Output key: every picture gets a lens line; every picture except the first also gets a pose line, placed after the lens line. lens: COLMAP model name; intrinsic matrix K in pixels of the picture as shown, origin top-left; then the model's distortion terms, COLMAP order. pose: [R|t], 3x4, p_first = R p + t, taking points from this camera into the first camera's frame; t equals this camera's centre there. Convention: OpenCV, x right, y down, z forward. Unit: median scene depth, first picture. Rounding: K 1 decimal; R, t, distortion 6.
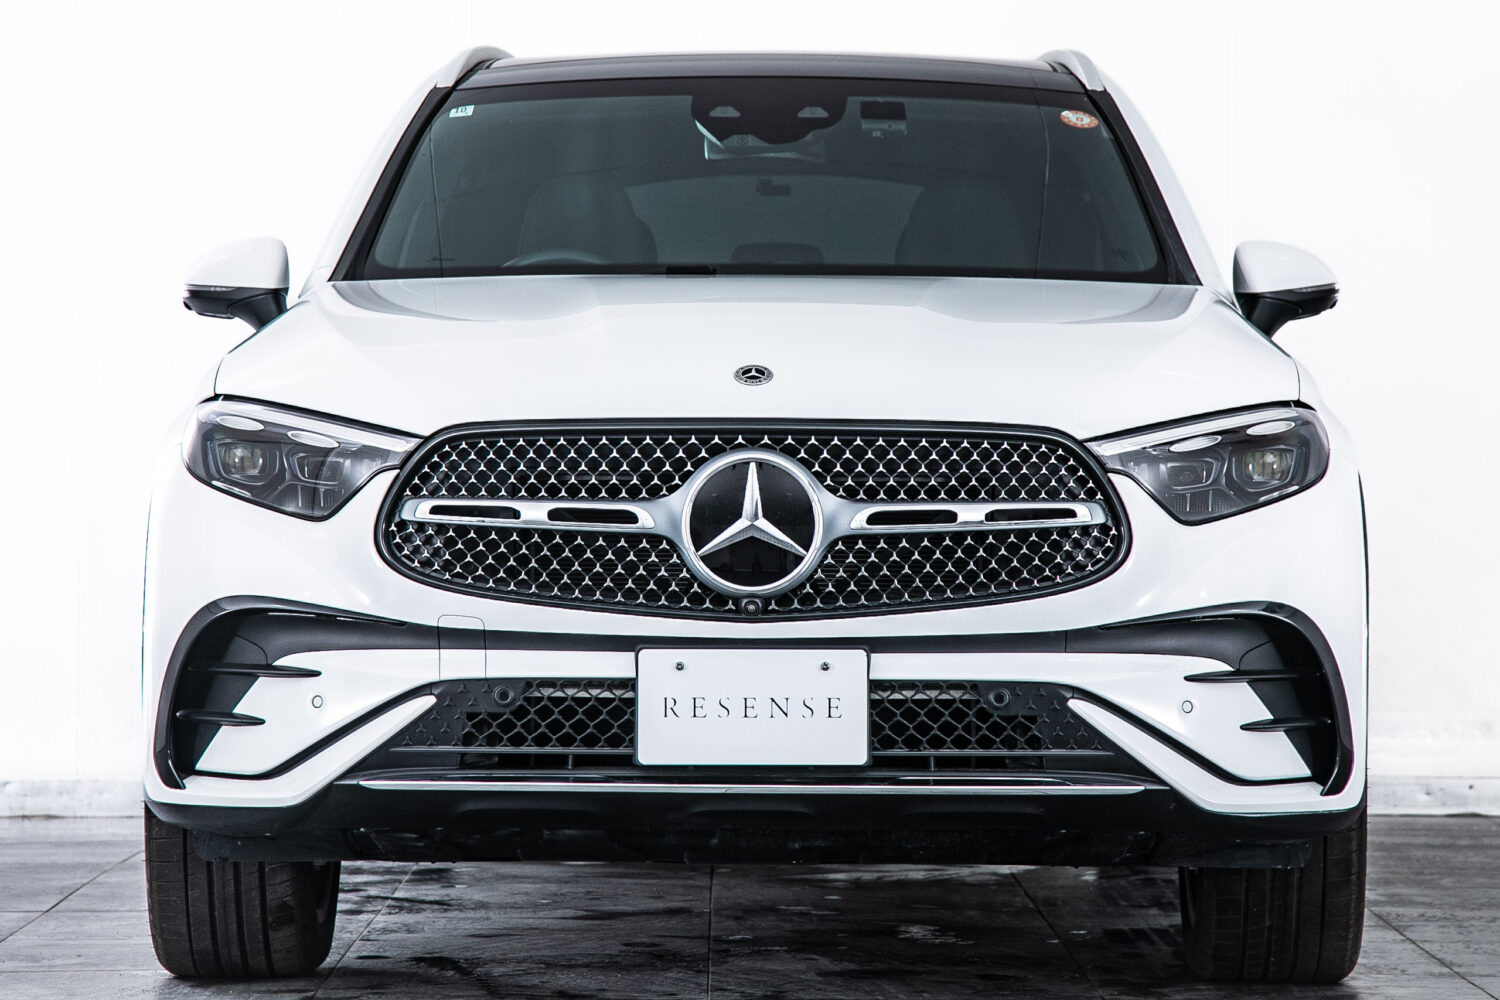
lens RADIAL K [[4556.6, 0, 747.0], [0, 4556.6, 503.4], [0, 0, 1]] dist [0.603719, 0.000000]
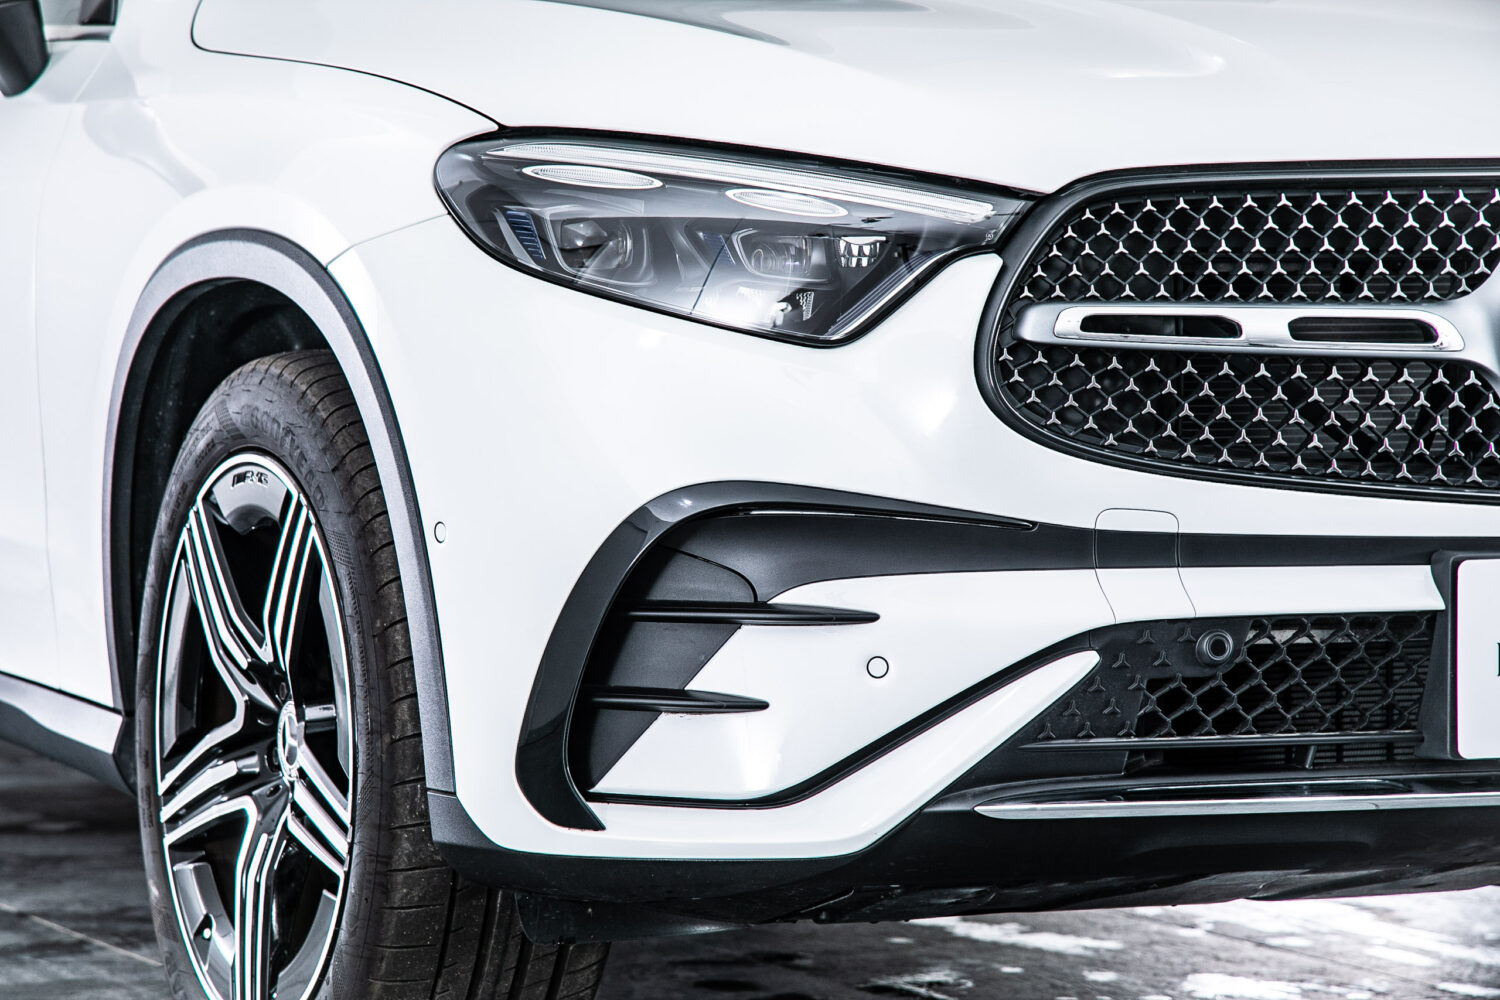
lens RADIAL K [[4556.6, 0, 751.8], [0, 4556.6, 491.2], [0, 0, 1]] dist [0.603719, 0.000000]
pose [[0.912851, -0.024117, 0.407580, -0.339225], [0.009216, 0.999217, 0.038484, -0.000015], [-0.408189, -0.031374, 0.912358, 0.500631]]
